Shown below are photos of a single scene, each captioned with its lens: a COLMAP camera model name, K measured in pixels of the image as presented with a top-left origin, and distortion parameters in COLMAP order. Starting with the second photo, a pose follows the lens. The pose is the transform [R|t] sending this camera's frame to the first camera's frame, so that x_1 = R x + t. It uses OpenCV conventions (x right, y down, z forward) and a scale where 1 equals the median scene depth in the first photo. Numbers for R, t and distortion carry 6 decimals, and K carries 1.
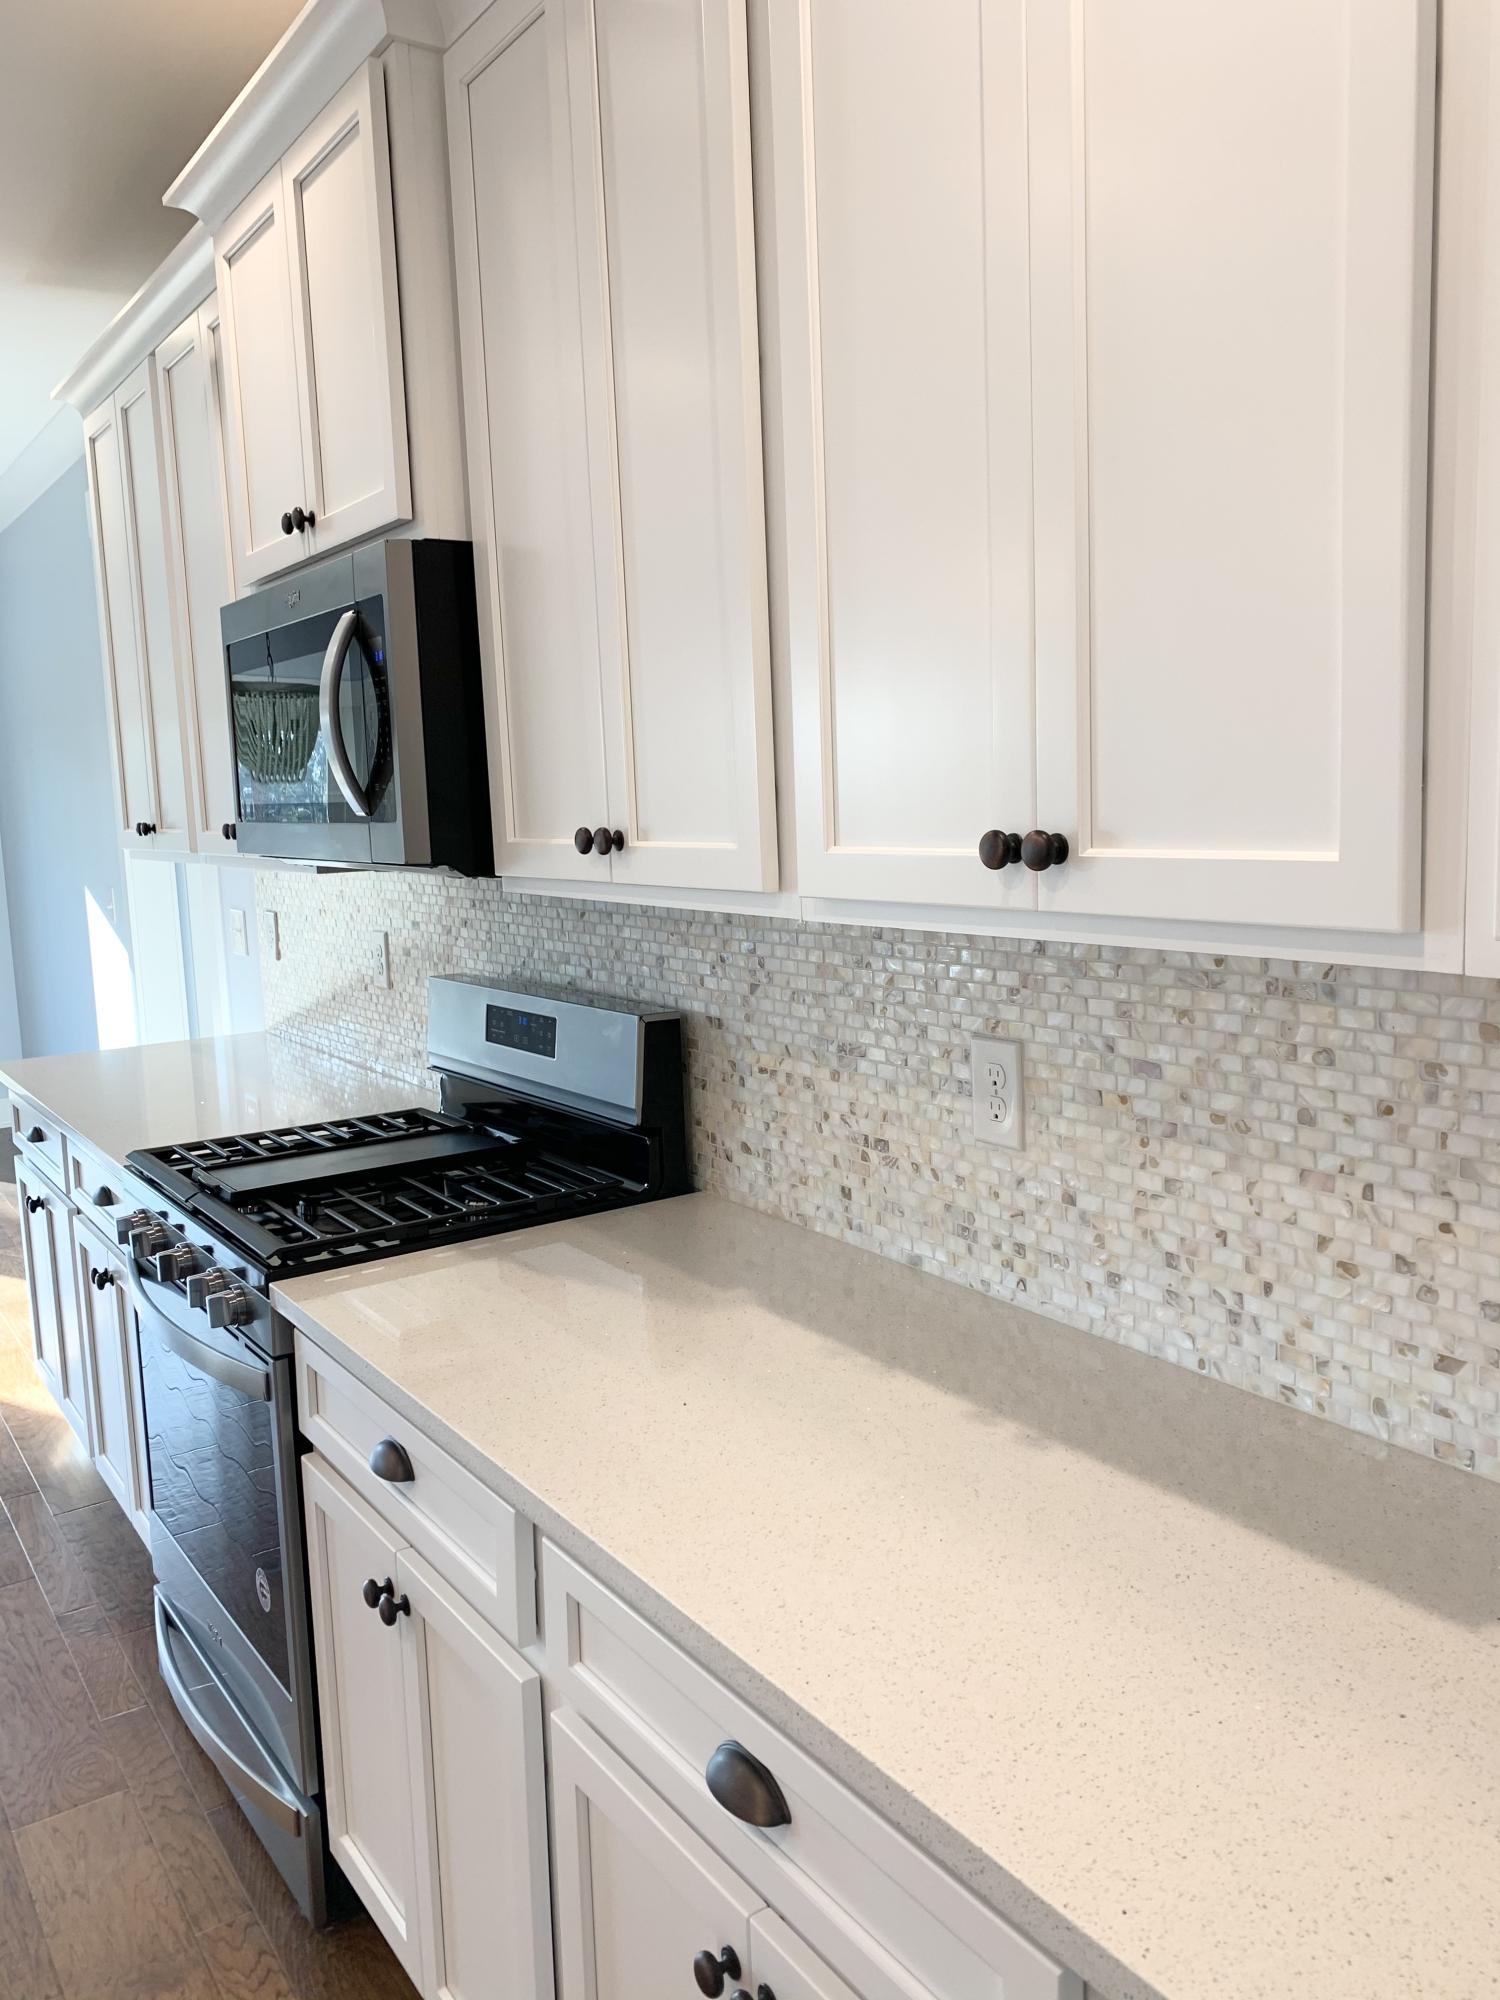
lens RADIAL K [[1522.7, 0, 746.4], [0, 1522.7, 989.3], [0, 0, 1]] dist [0.056789, -0.073216]
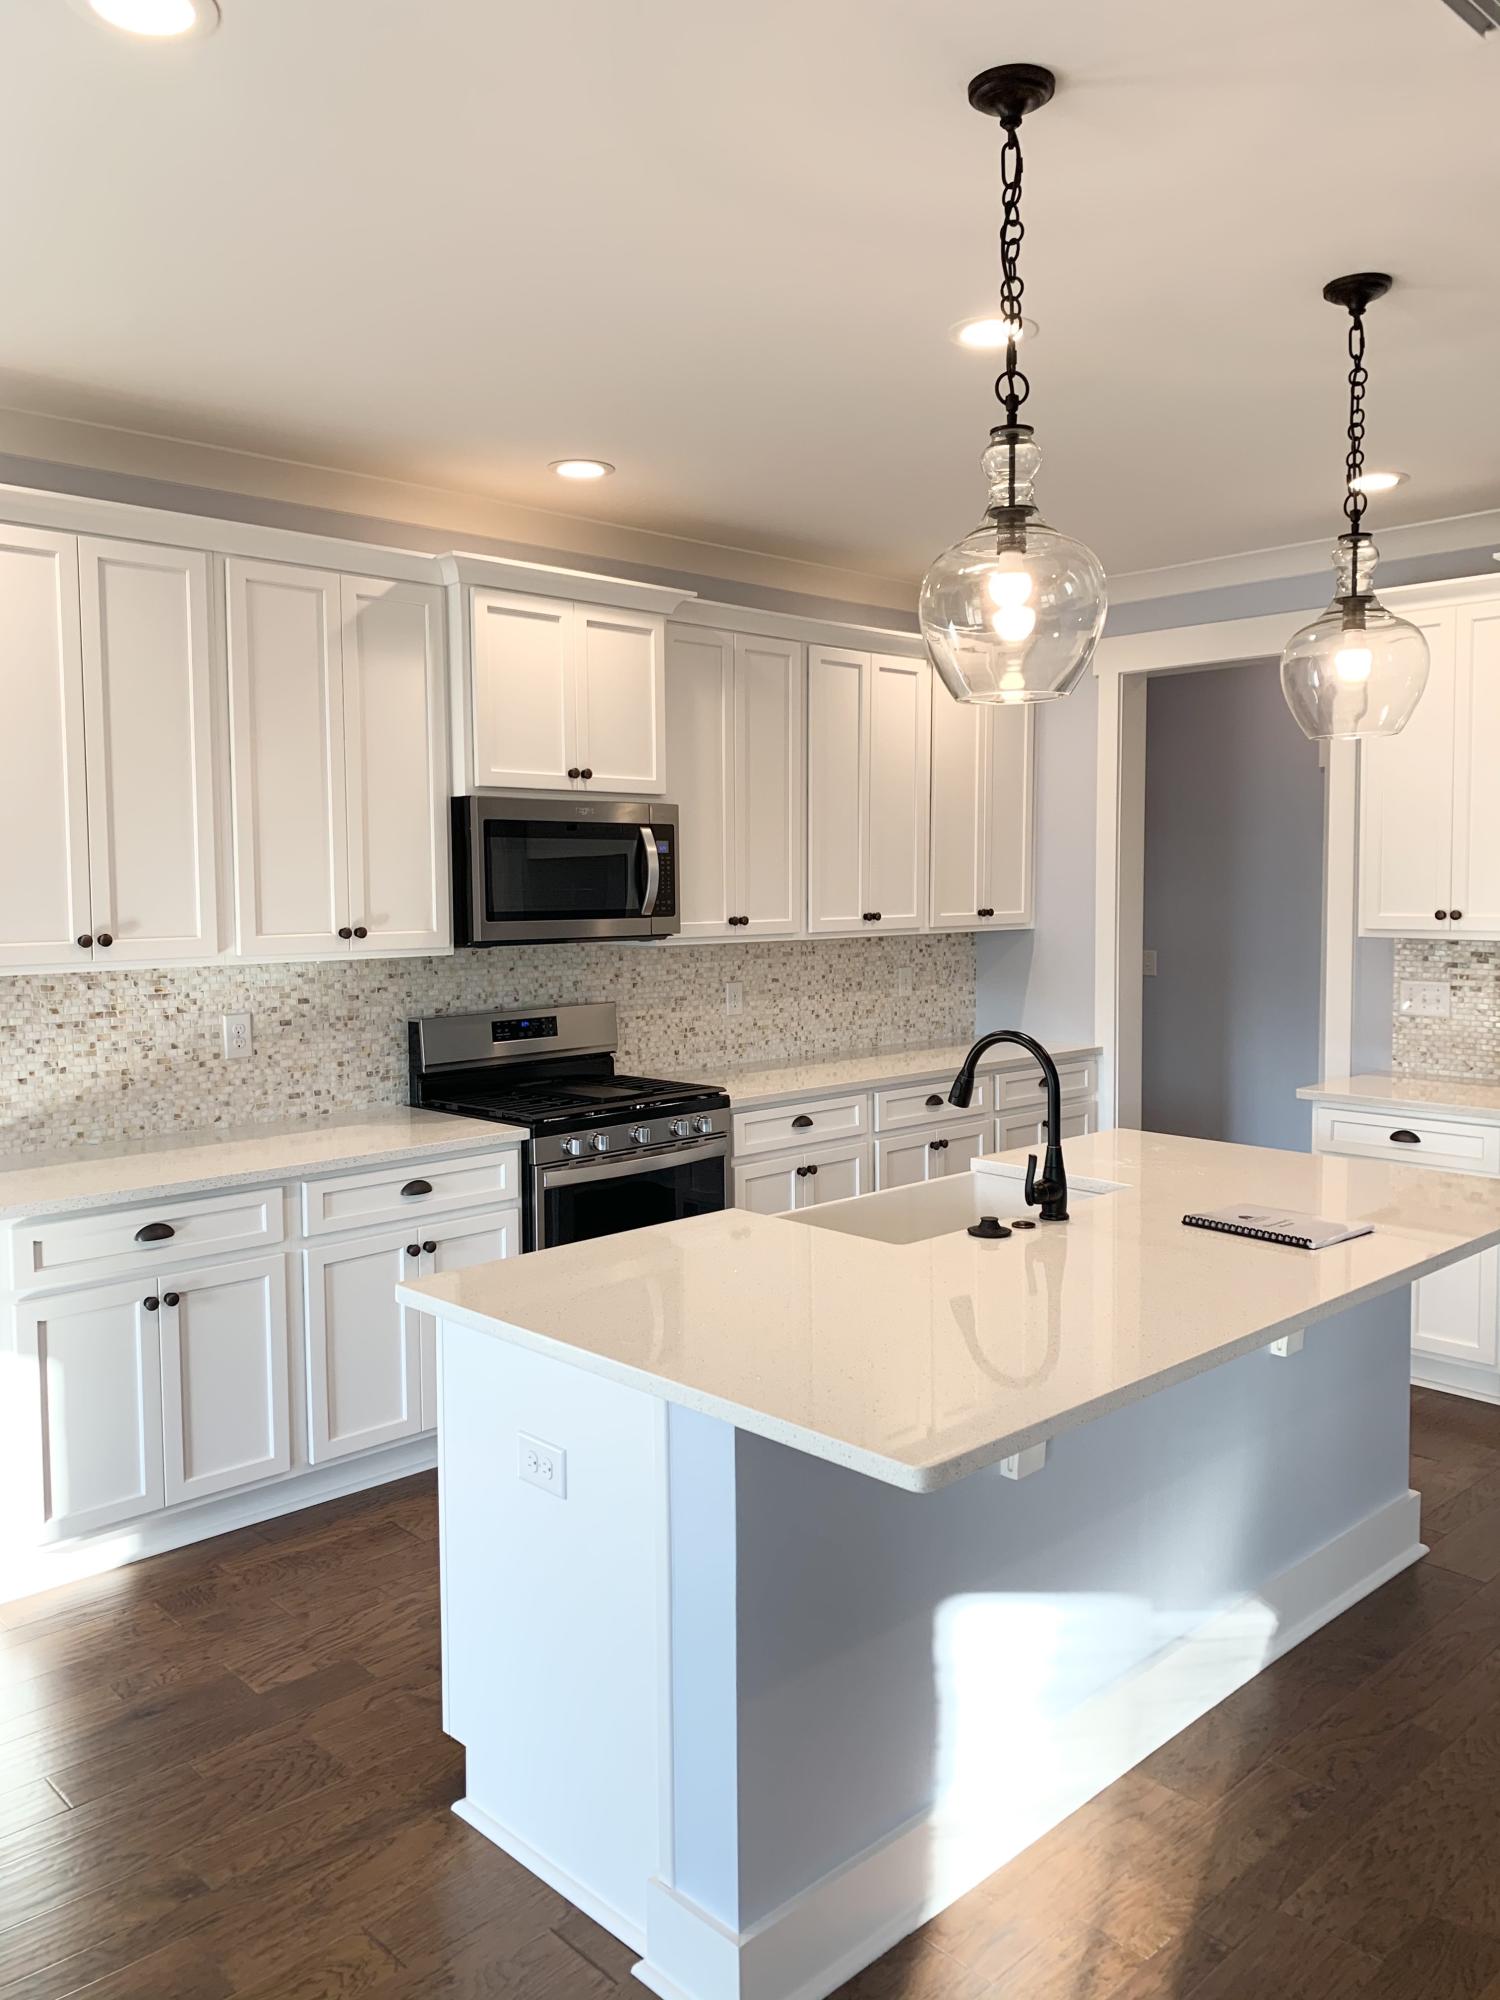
lens RADIAL K [[1522.7, 0, 747.3], [0, 1522.7, 995.3], [0, 0, 1]] dist [0.056789, -0.073216]
pose [[-0.176285, -0.037803, 0.983613, -2.905796], [0.143826, 0.987549, 0.063731, -0.136296], [-0.973775, 0.152704, -0.168653, 1.458899]]
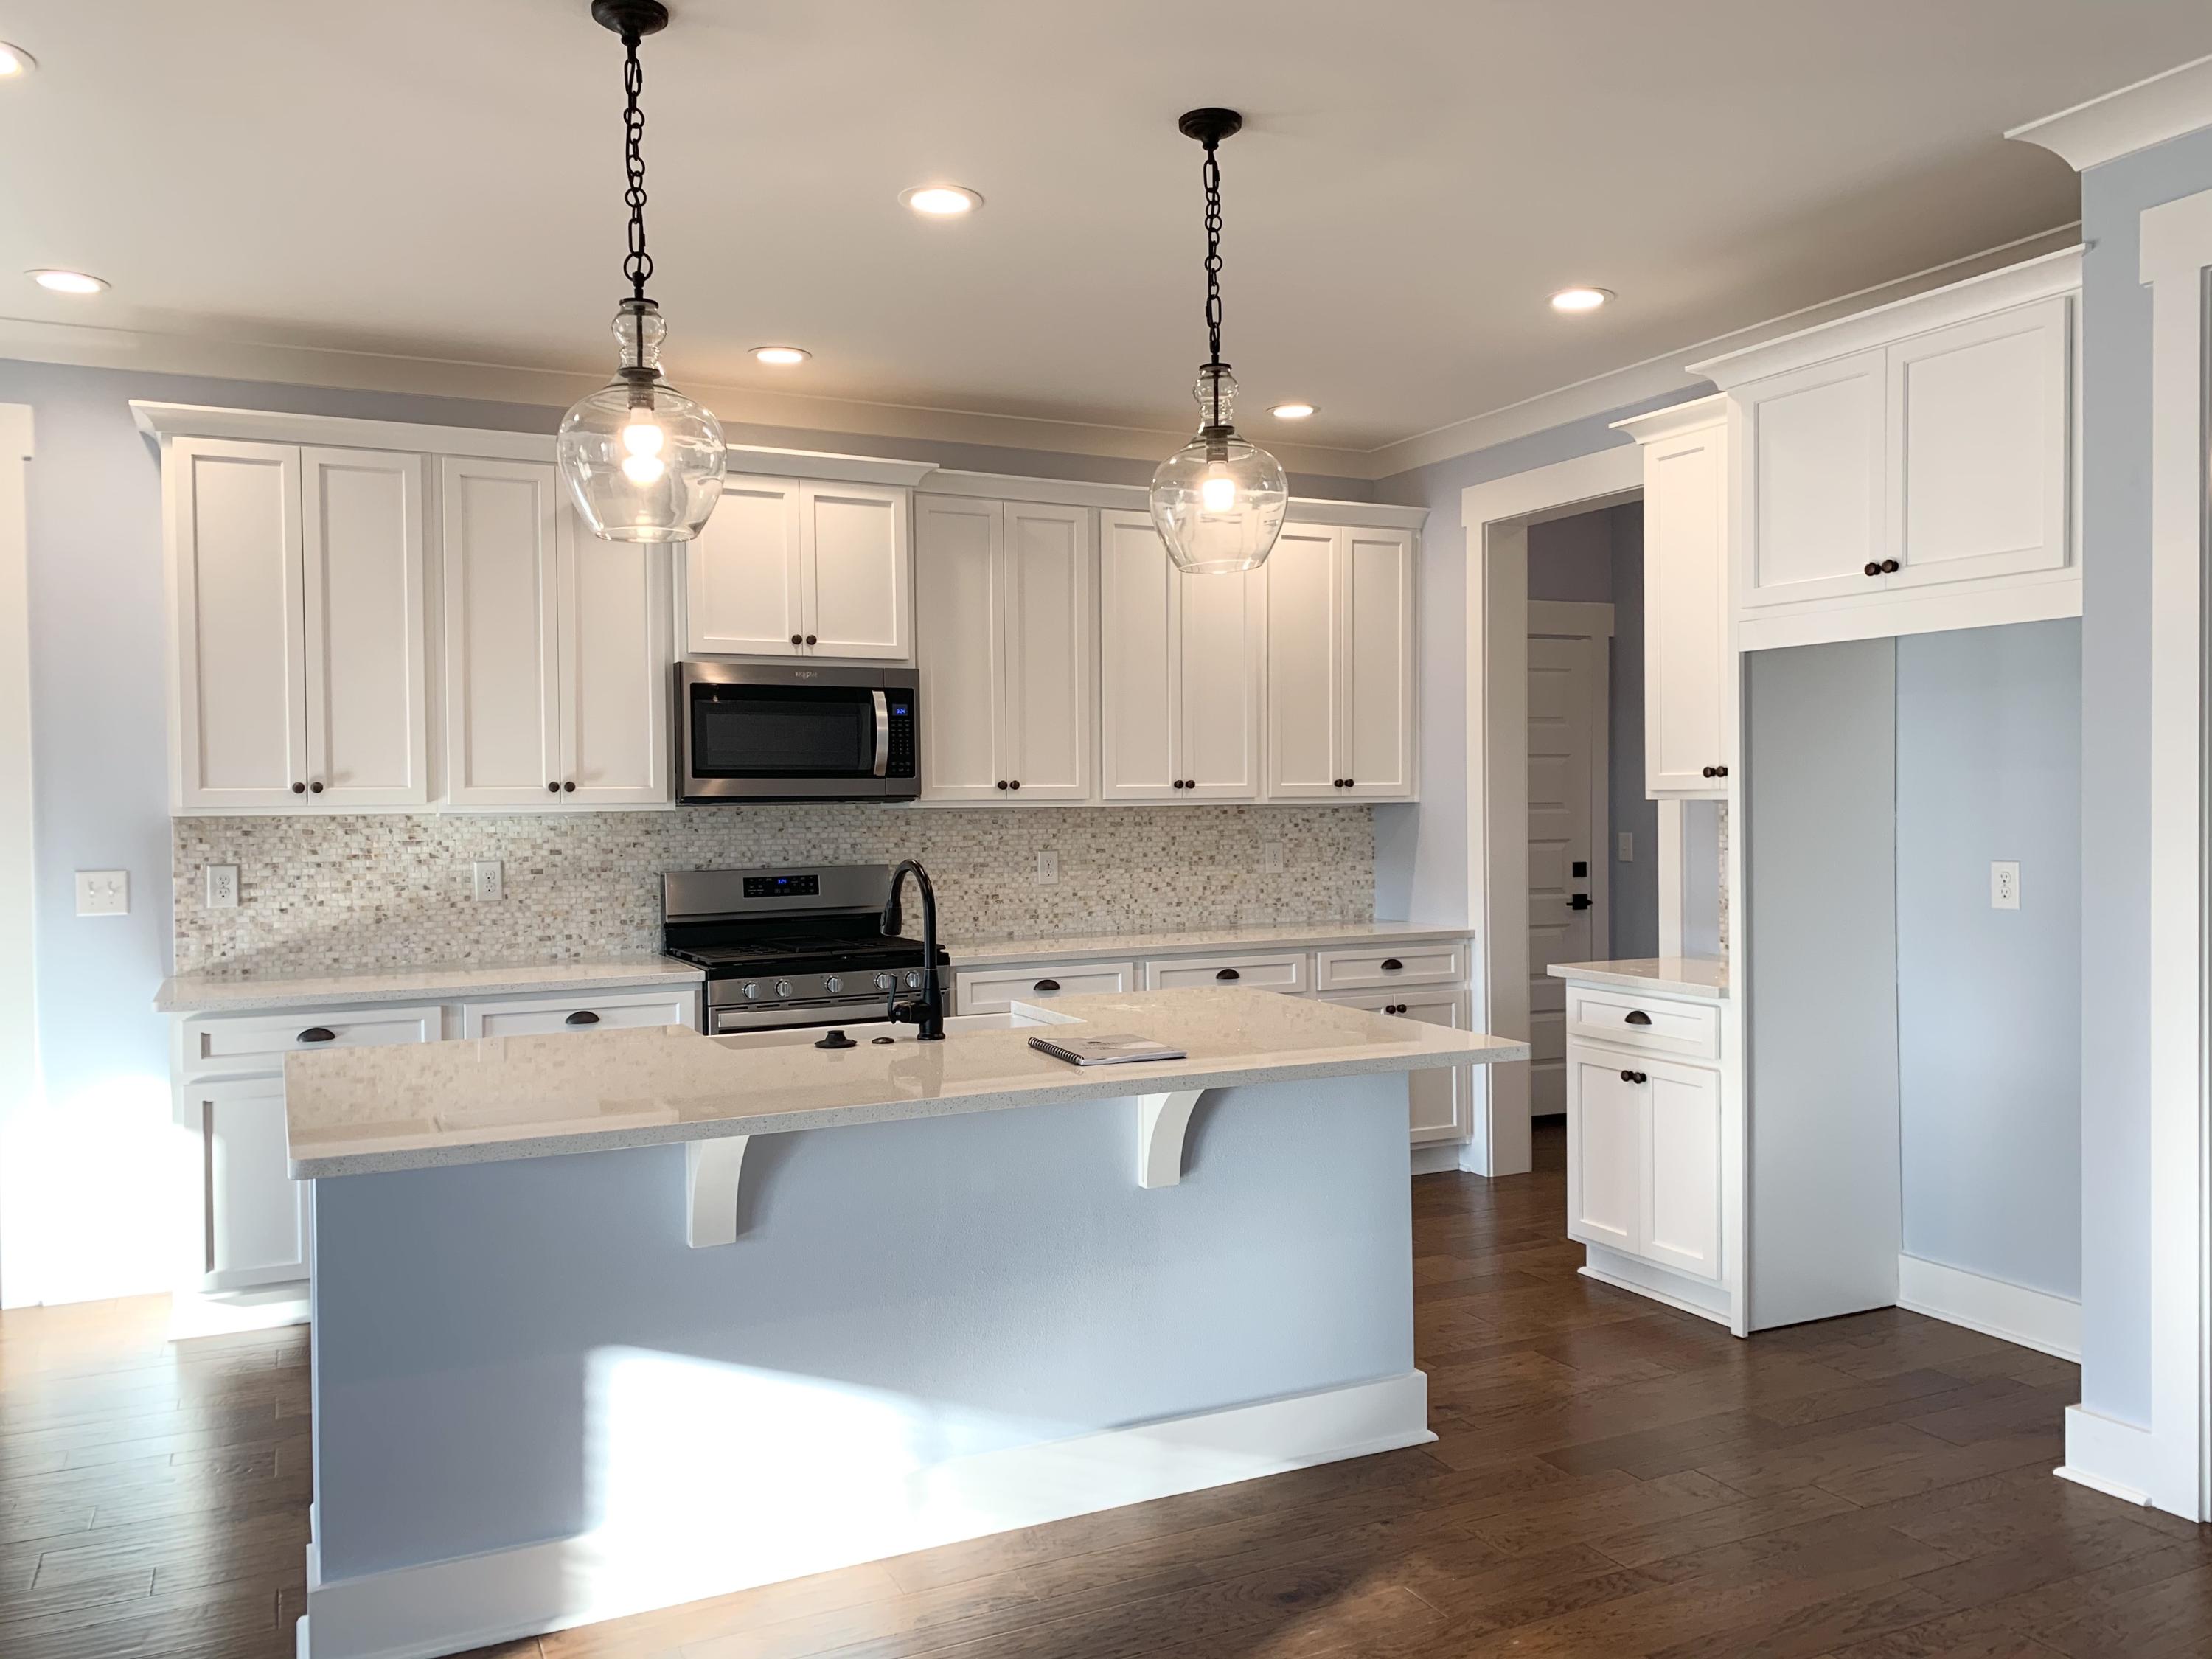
lens RADIAL K [[1684.1, 0, 1099.8], [0, 1684.1, 838.2], [0, 0, 1]] dist [0.056789, -0.073216]
pose [[0.130145, 0.010096, 0.991444, -3.203003], [0.136023, 0.990312, -0.027940, 0.115766], [-0.982120, 0.138496, 0.127511, 0.416229]]
